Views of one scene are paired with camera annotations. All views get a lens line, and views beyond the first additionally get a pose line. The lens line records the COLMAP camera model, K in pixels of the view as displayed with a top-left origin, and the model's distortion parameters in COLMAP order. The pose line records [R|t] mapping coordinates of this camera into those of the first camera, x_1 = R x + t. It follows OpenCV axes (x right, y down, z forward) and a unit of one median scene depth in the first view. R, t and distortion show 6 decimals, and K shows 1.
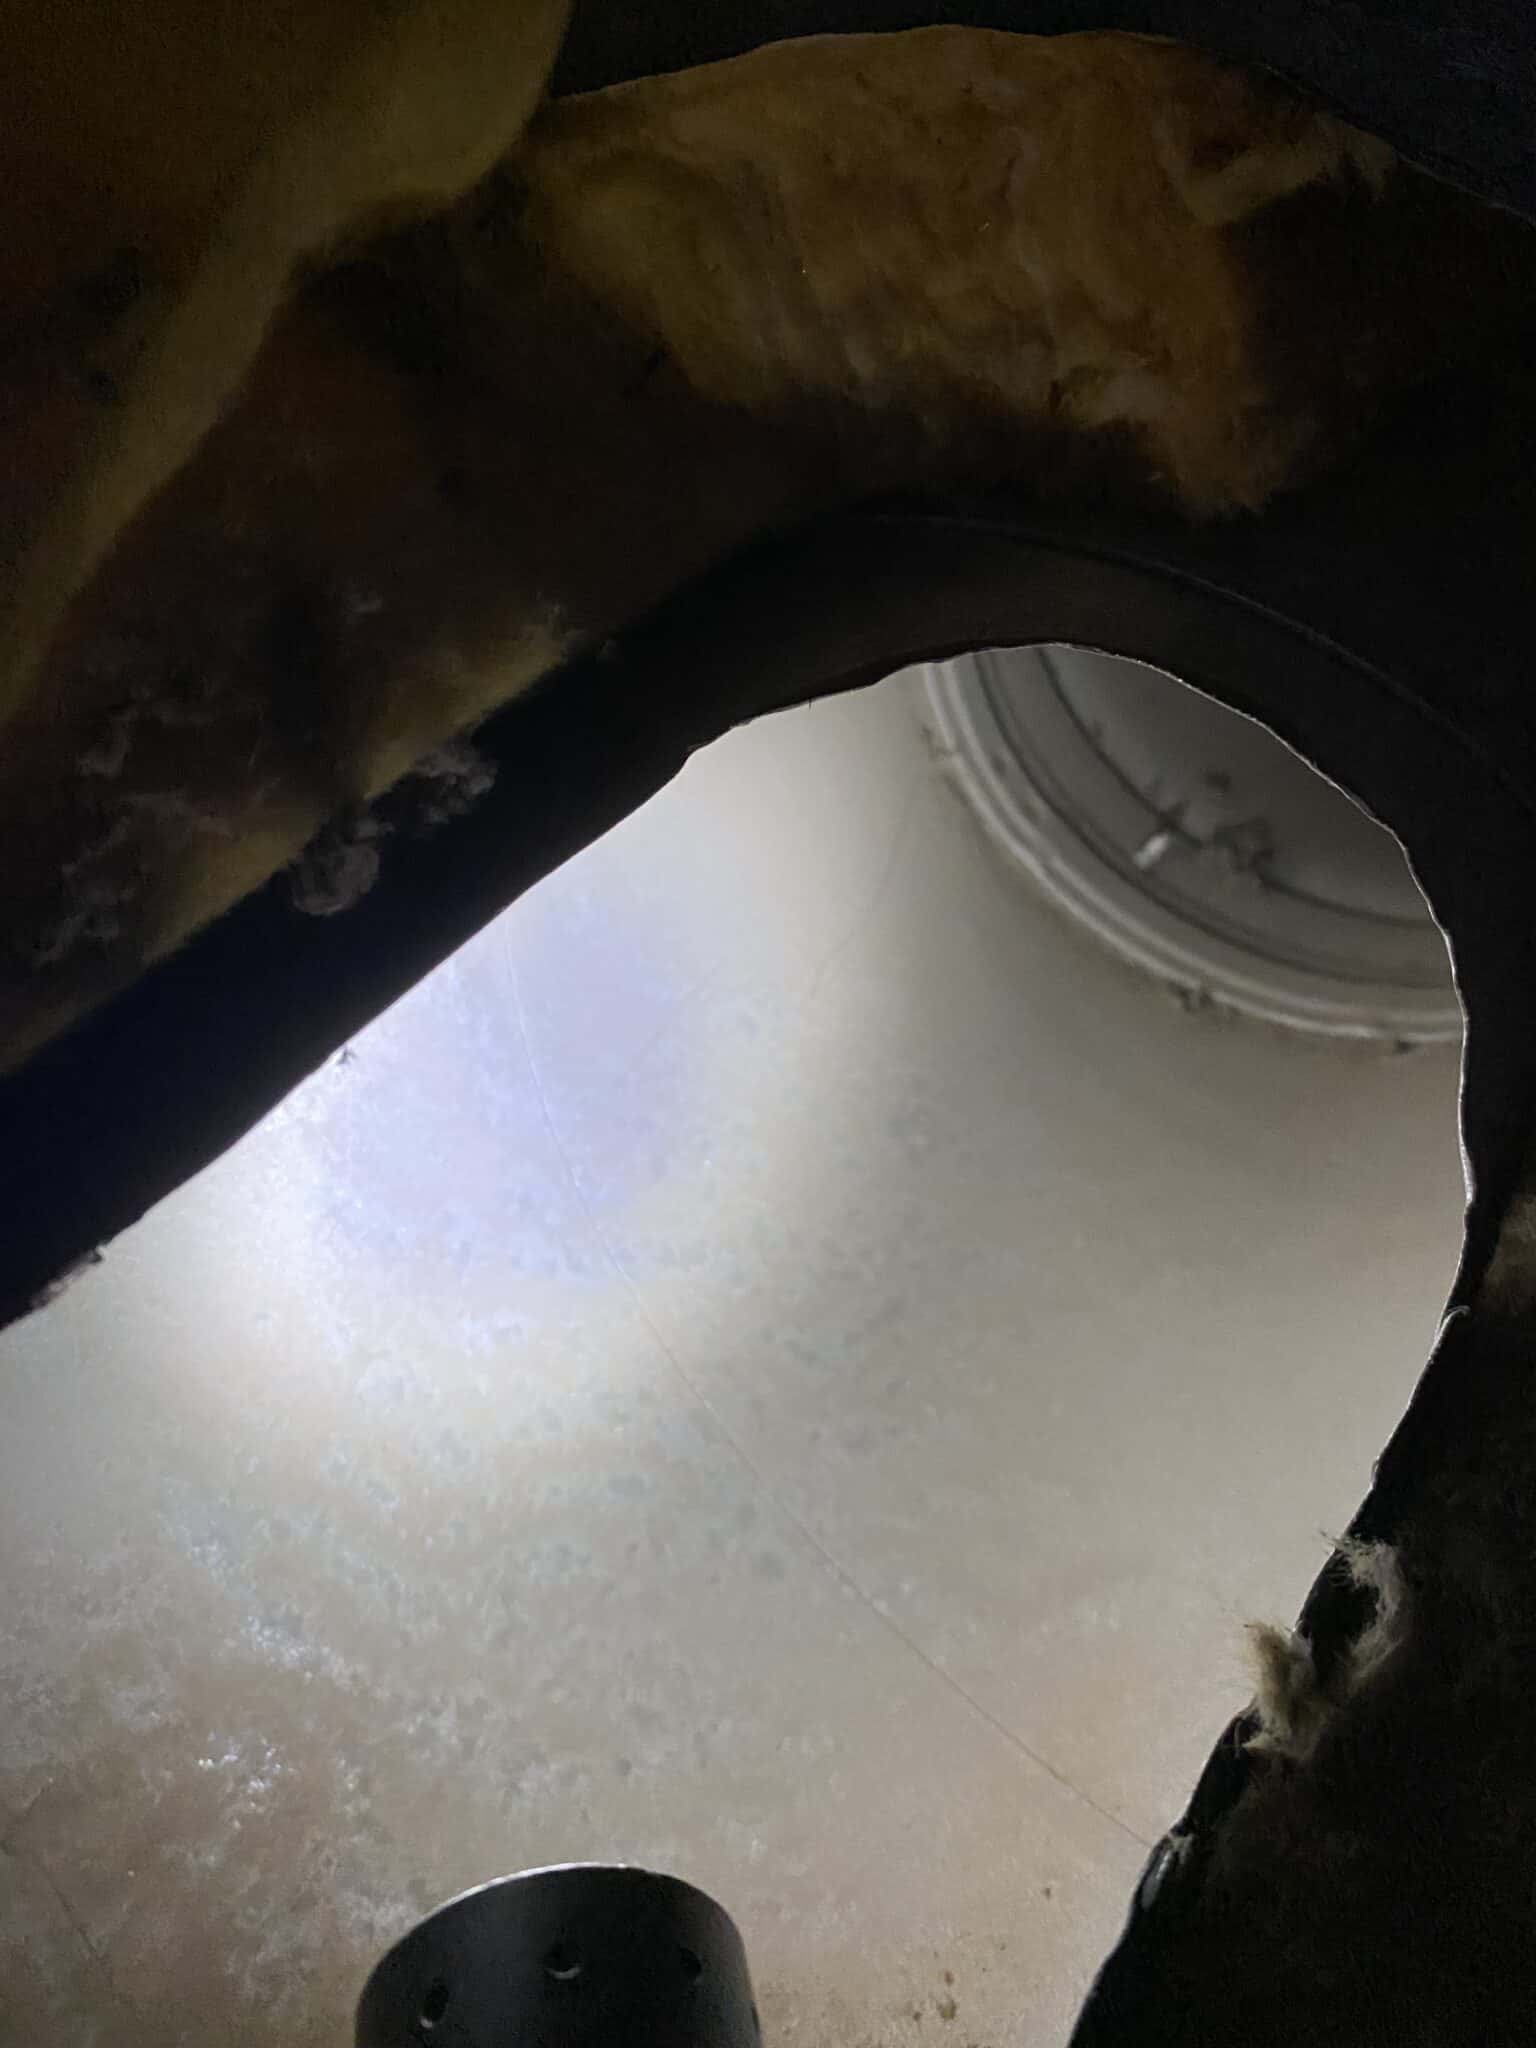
lens RADIAL K [[1871.5, 0, 768.0], [0, 1871.5, 1024.0], [0, 0, 1]] dist [0.015130, -0.200070]
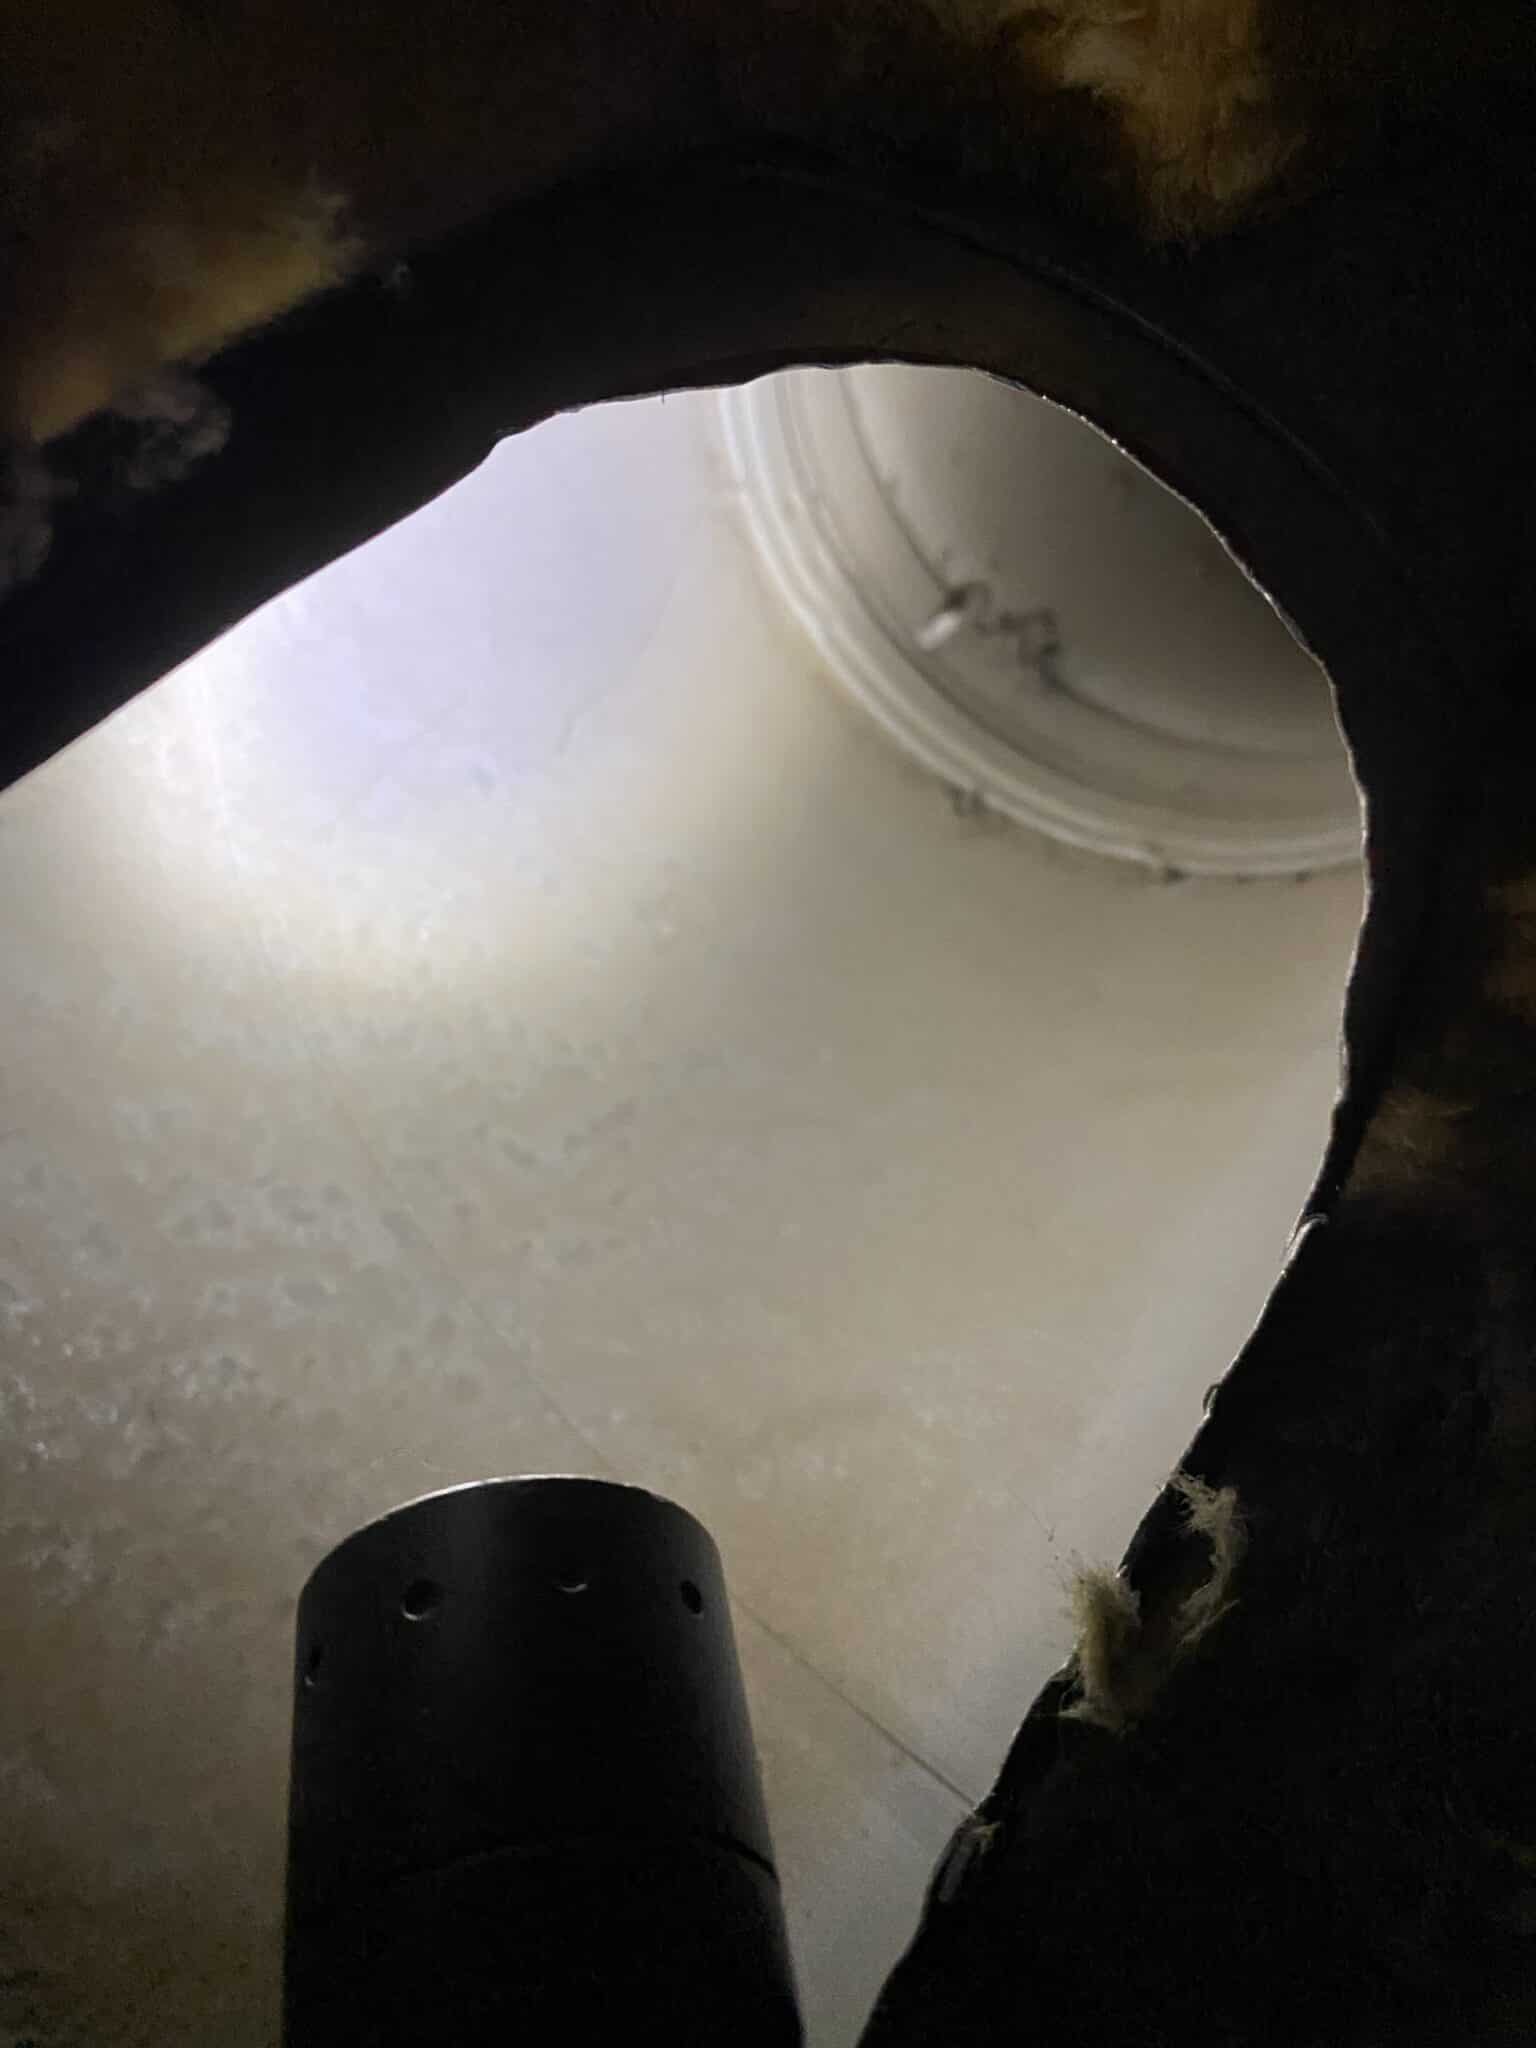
lens RADIAL K [[1690.5, 0, 765.1], [0, 1690.5, 1041.5], [0, 0, 1]] dist [0.068698, -0.221698]
pose [[0.972927, 0.073593, 0.219081, -0.054165], [-0.110433, 0.980761, 0.160975, -0.024213], [-0.203019, -0.180811, 0.962336, 0.225543]]
